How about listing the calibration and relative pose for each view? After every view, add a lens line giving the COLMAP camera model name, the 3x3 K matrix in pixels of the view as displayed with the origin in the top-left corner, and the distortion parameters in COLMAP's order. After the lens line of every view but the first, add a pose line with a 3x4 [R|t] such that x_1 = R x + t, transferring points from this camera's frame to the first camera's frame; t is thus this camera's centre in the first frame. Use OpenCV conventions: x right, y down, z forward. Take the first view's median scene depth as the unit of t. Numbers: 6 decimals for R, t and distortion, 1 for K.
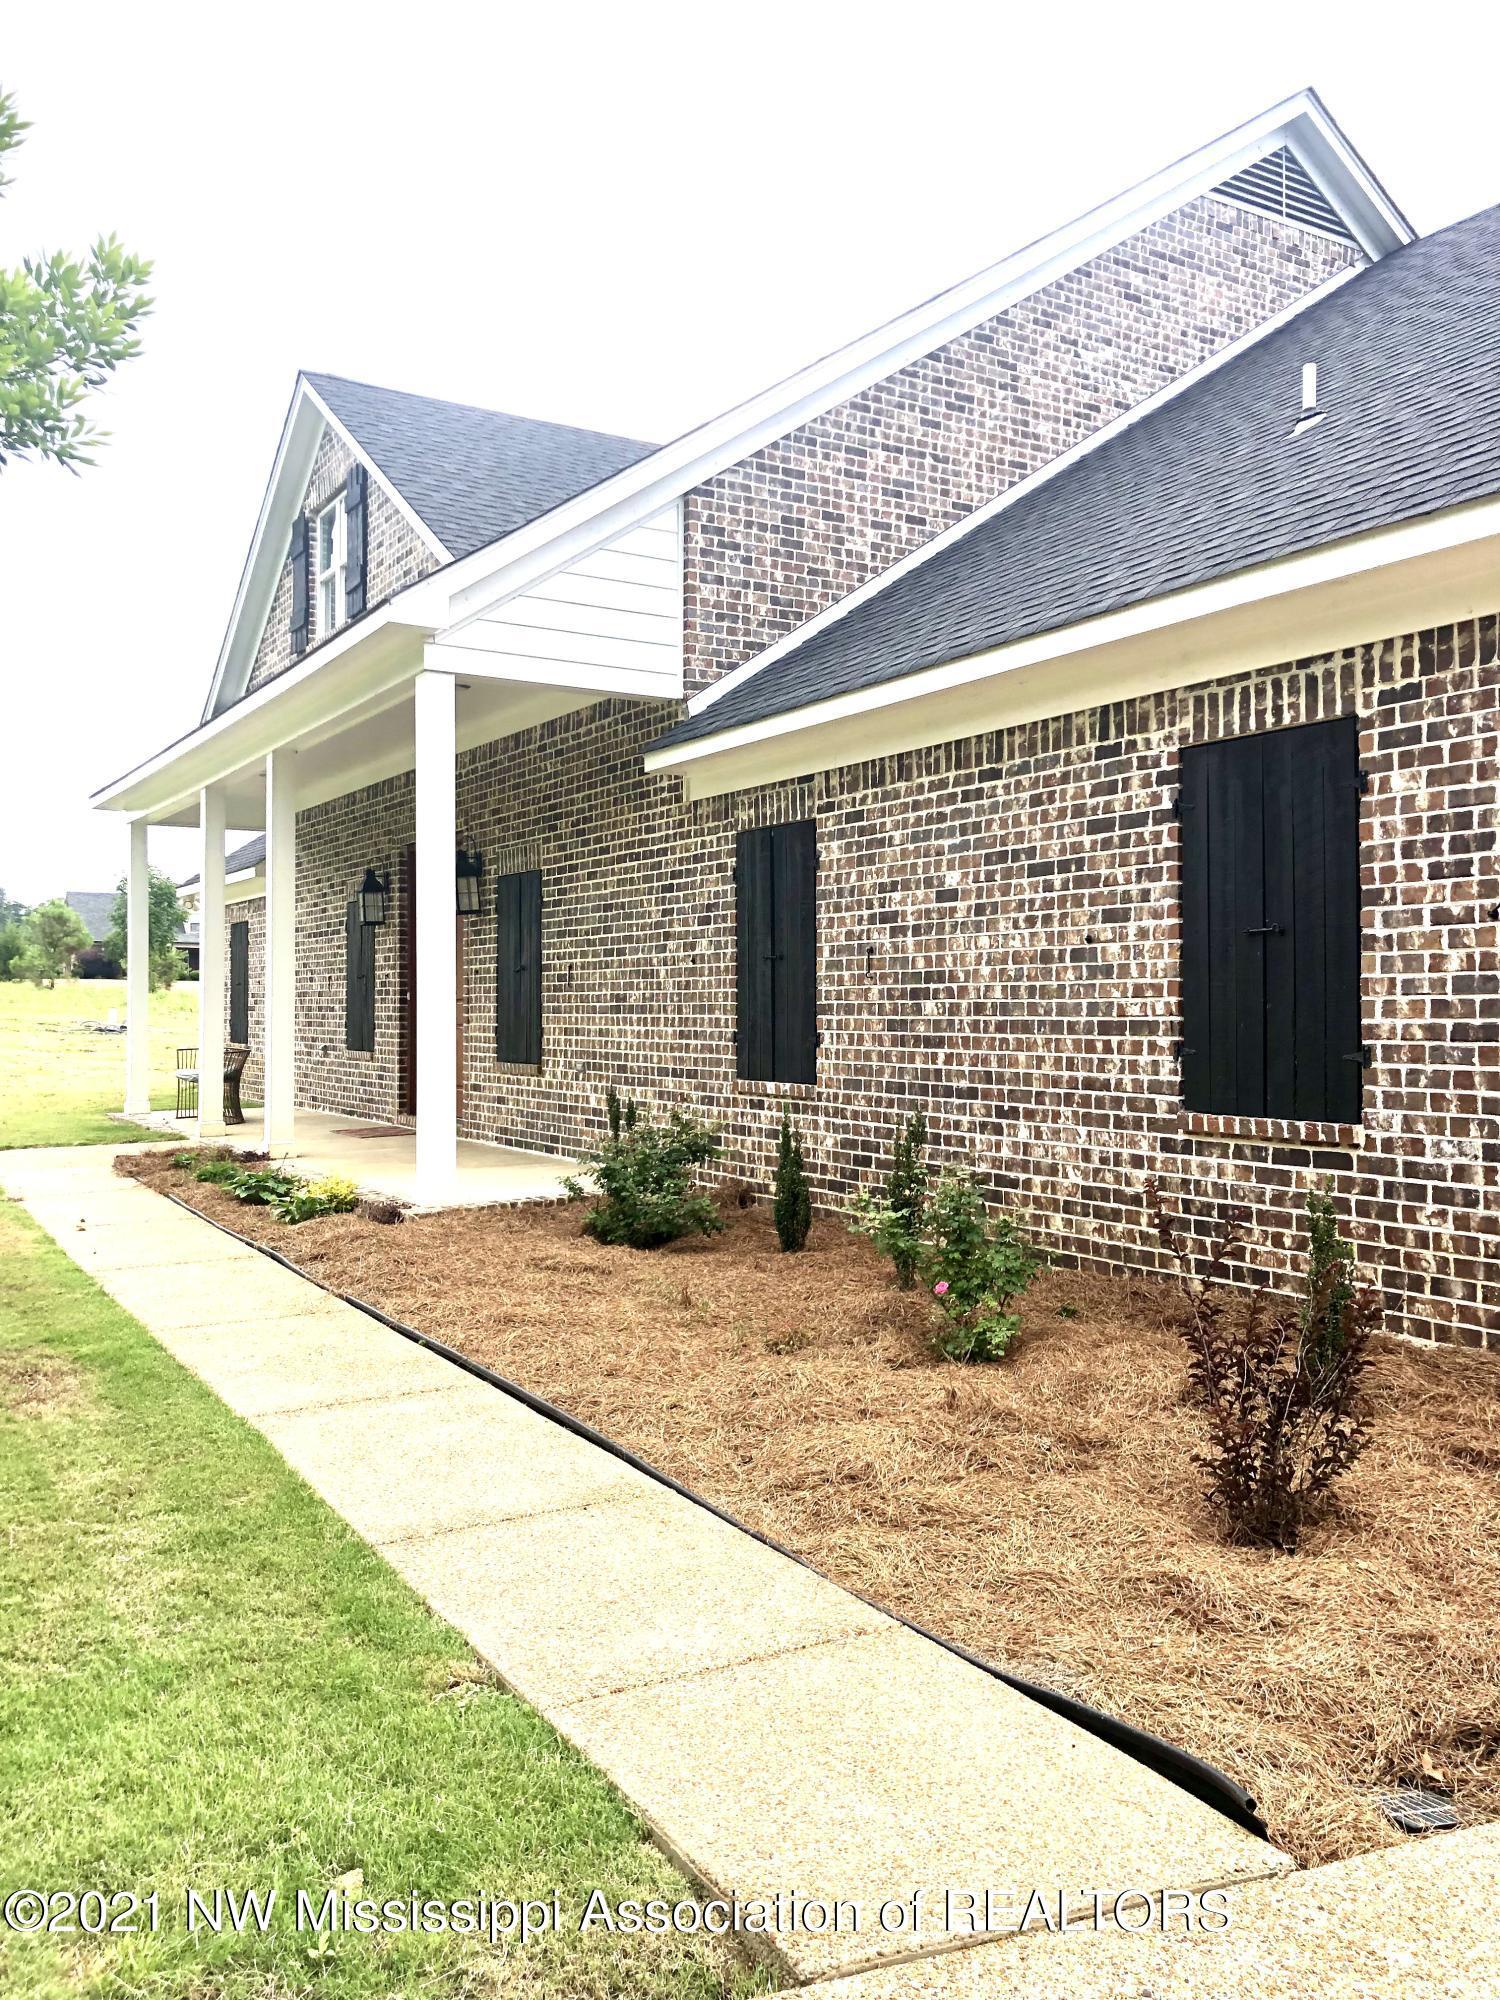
lens RADIAL K [[1634.8, 0, 738.2], [0, 1634.8, 993.0], [0, 0, 1]] dist [0.019009, -0.005164]
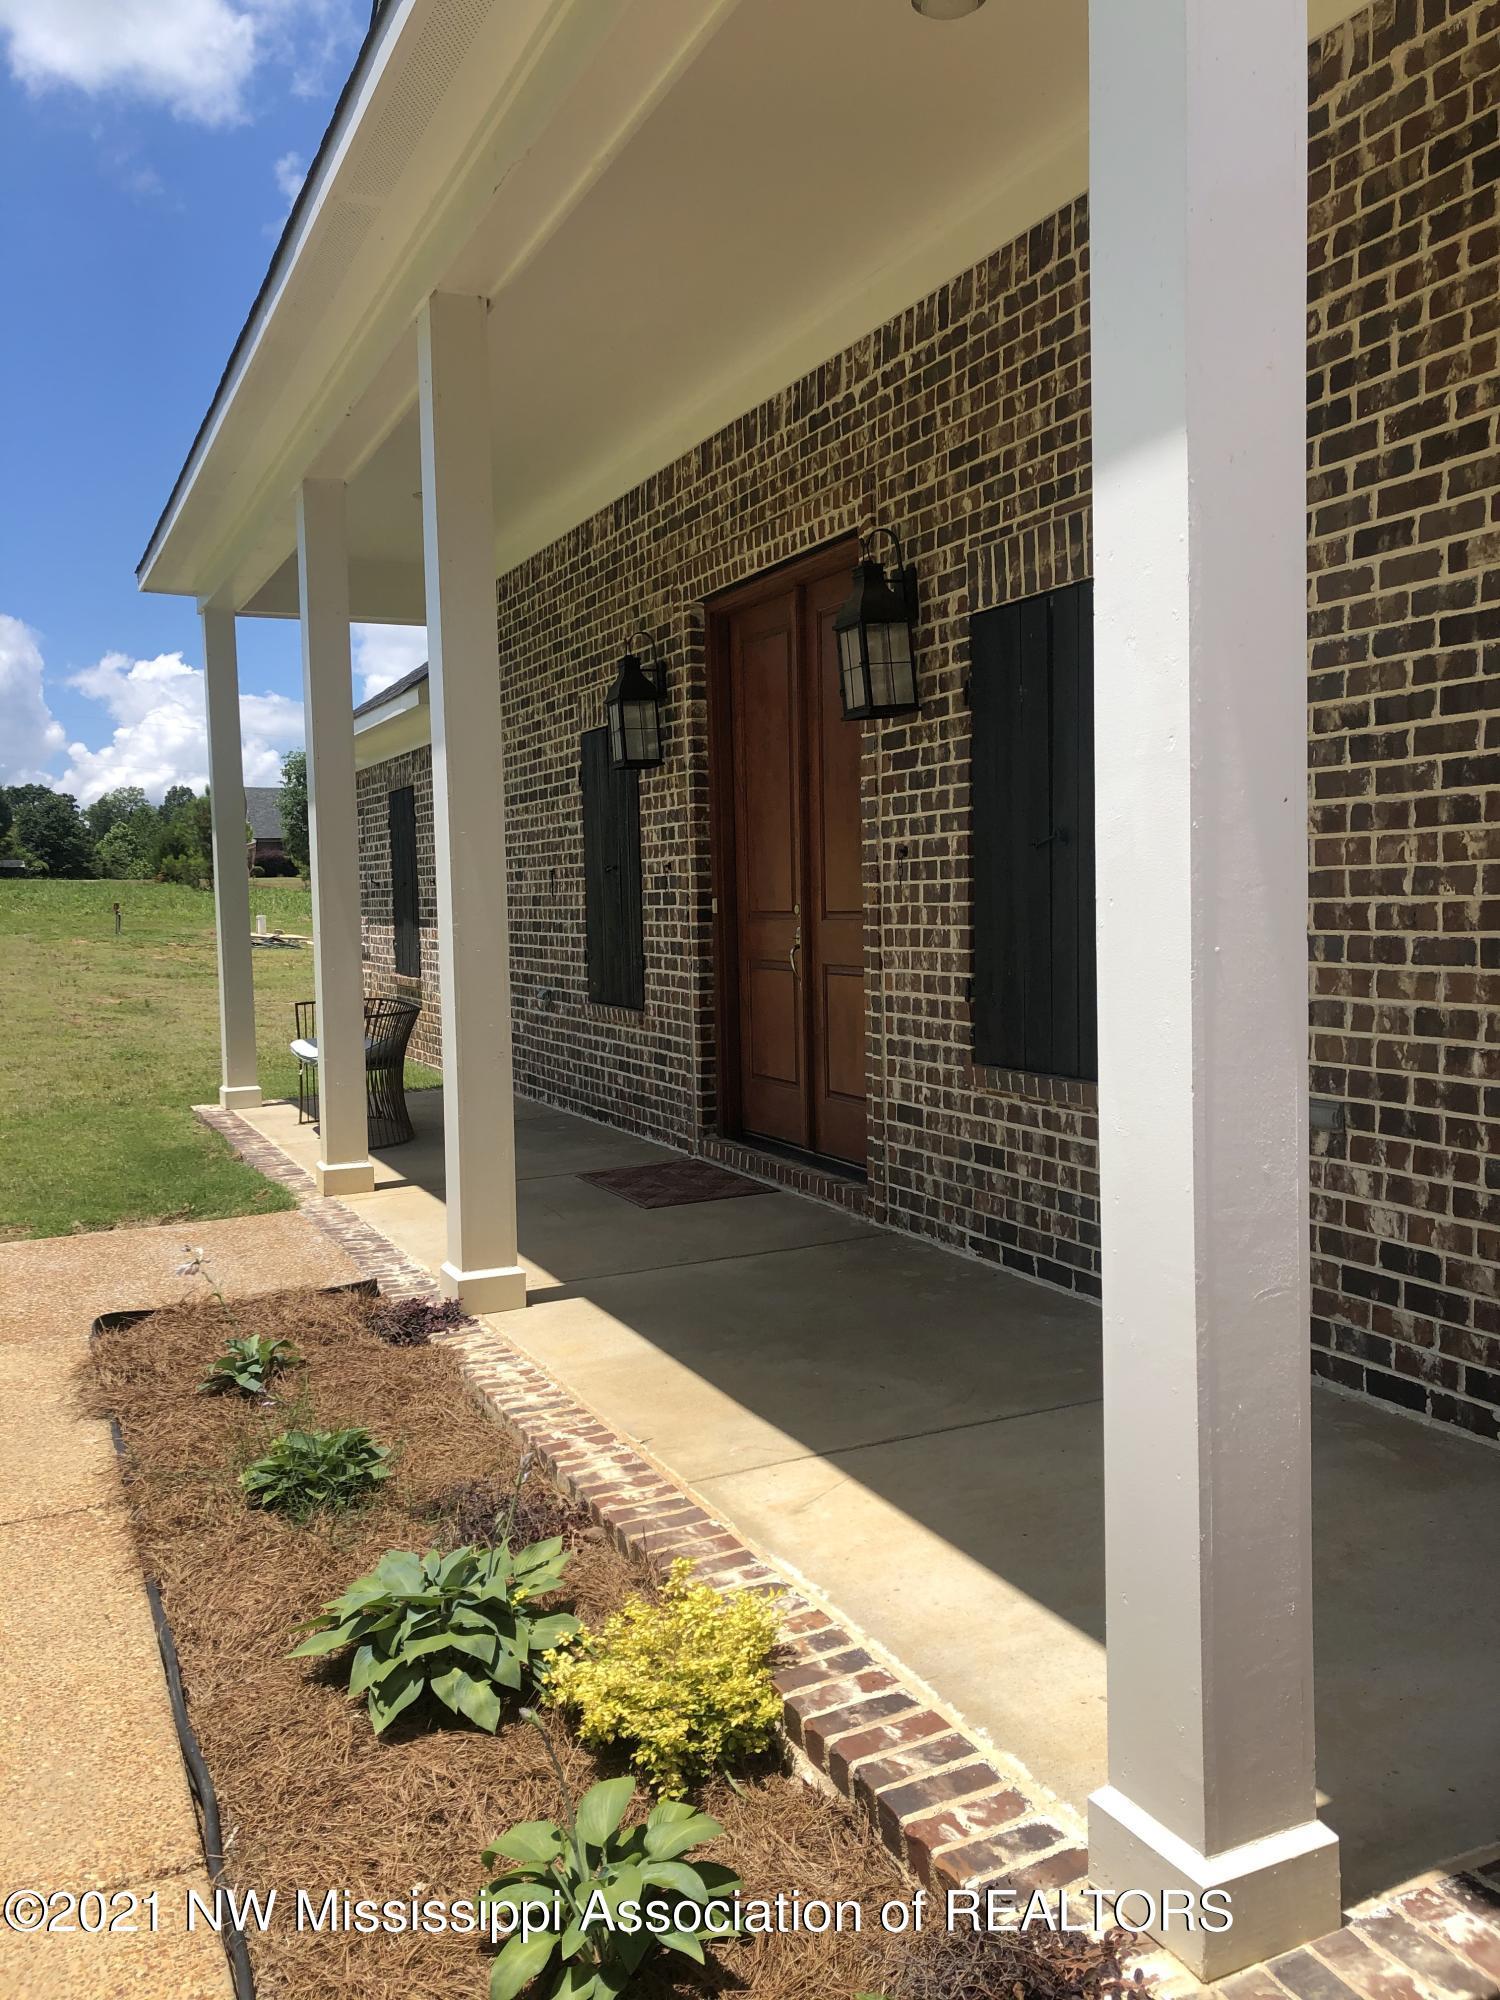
lens RADIAL K [[1600.8, 0, 762.6], [0, 1600.8, 997.8], [0, 0, 1]] dist [0.020436, -0.027480]
pose [[0.995209, -0.019846, -0.095733, -0.161485], [0.027027, 0.996869, 0.074302, -0.006812], [0.093958, -0.076533, 0.992630, 0.585808]]
